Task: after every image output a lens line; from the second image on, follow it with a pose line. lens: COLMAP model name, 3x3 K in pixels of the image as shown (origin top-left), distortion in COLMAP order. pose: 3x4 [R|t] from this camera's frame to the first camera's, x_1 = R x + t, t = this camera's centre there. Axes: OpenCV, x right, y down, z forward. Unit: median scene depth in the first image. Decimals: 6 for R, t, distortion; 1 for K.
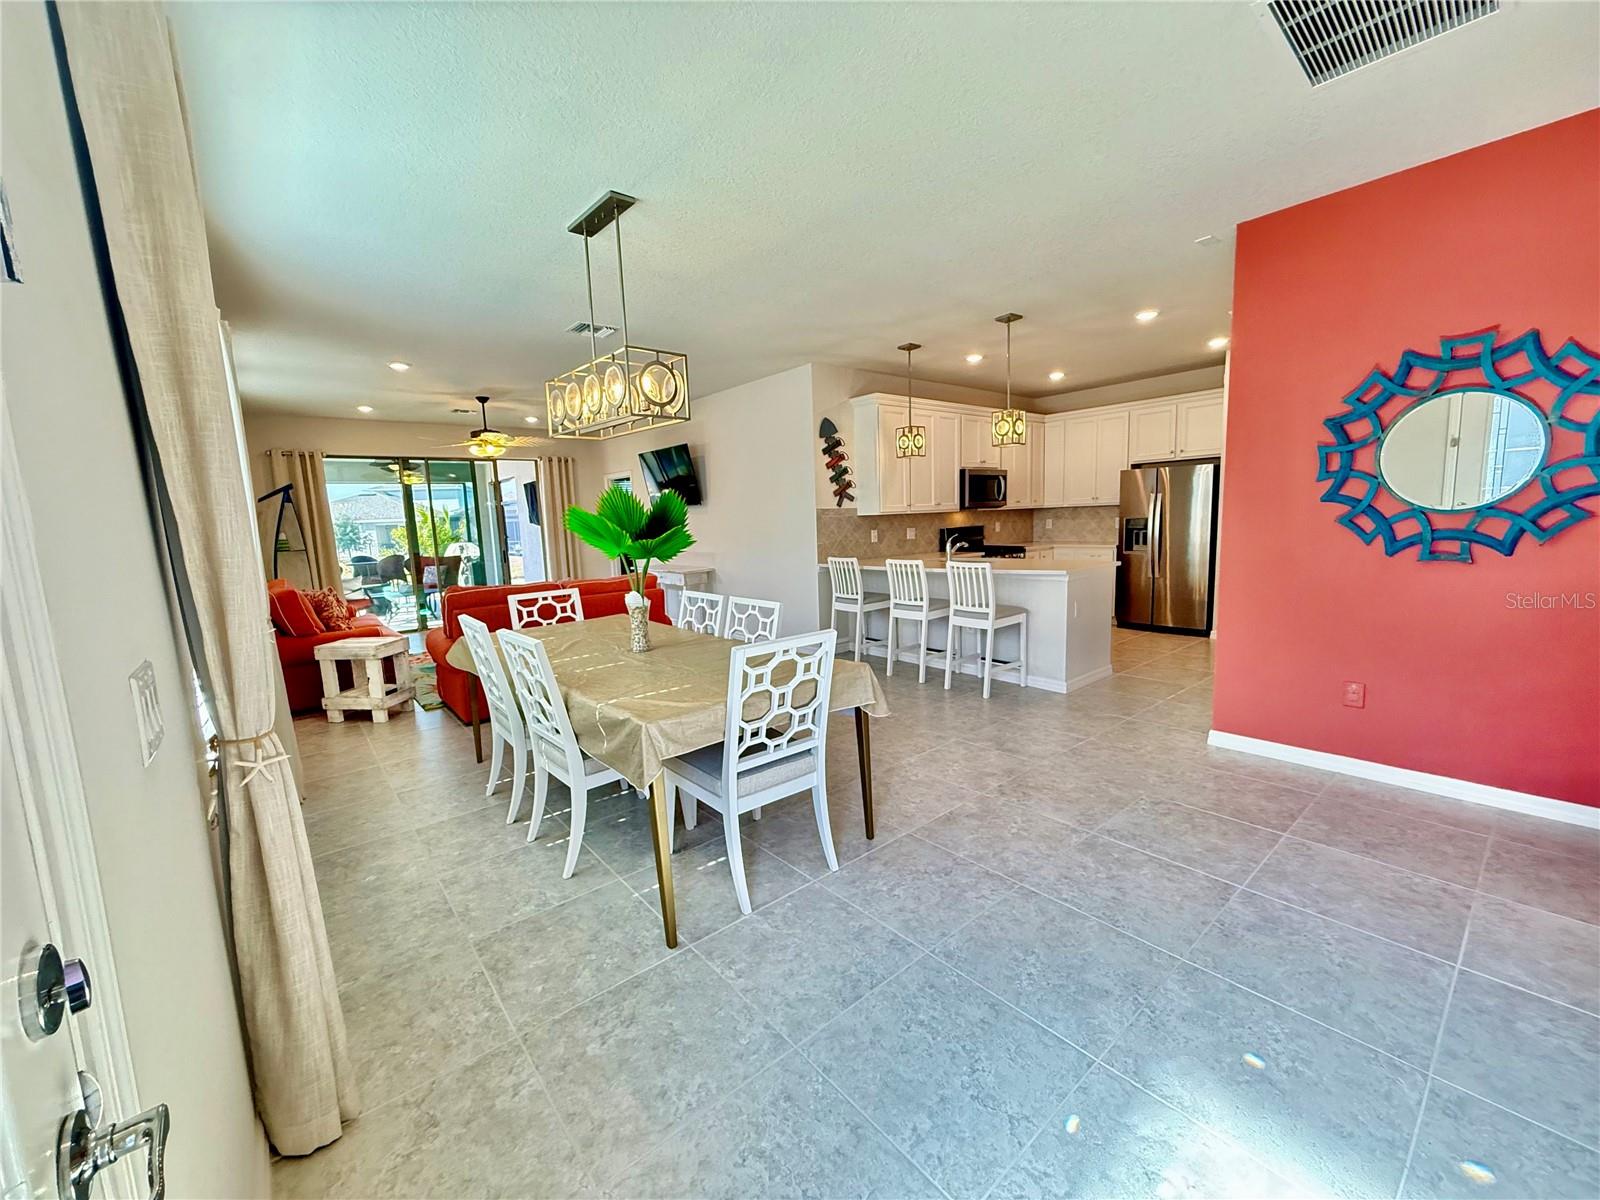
lens RADIAL K [[636.3, 0, 796.9], [0, 636.3, 601.3], [0, 0, 1]] dist [-0.004543, 0.000878]
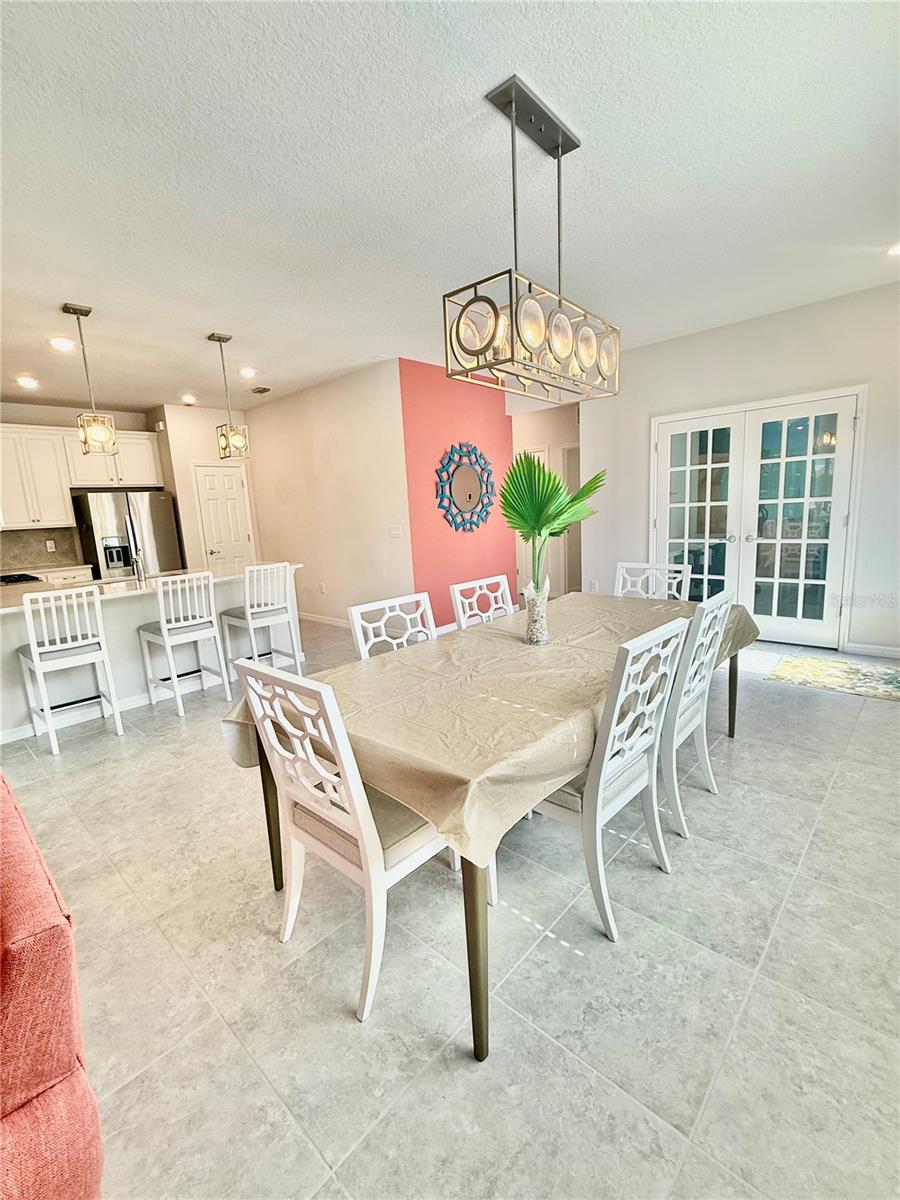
lens RADIAL K [[527.2, 0, 449.9], [0, 527.2, 600.8], [0, 0, 1]] dist [-0.002185, 0.000389]
pose [[-0.129861, -0.129820, 0.982997, -0.622320], [0.188153, 0.970152, 0.152980, -0.076170], [-0.973517, 0.204820, -0.101559, 0.775064]]
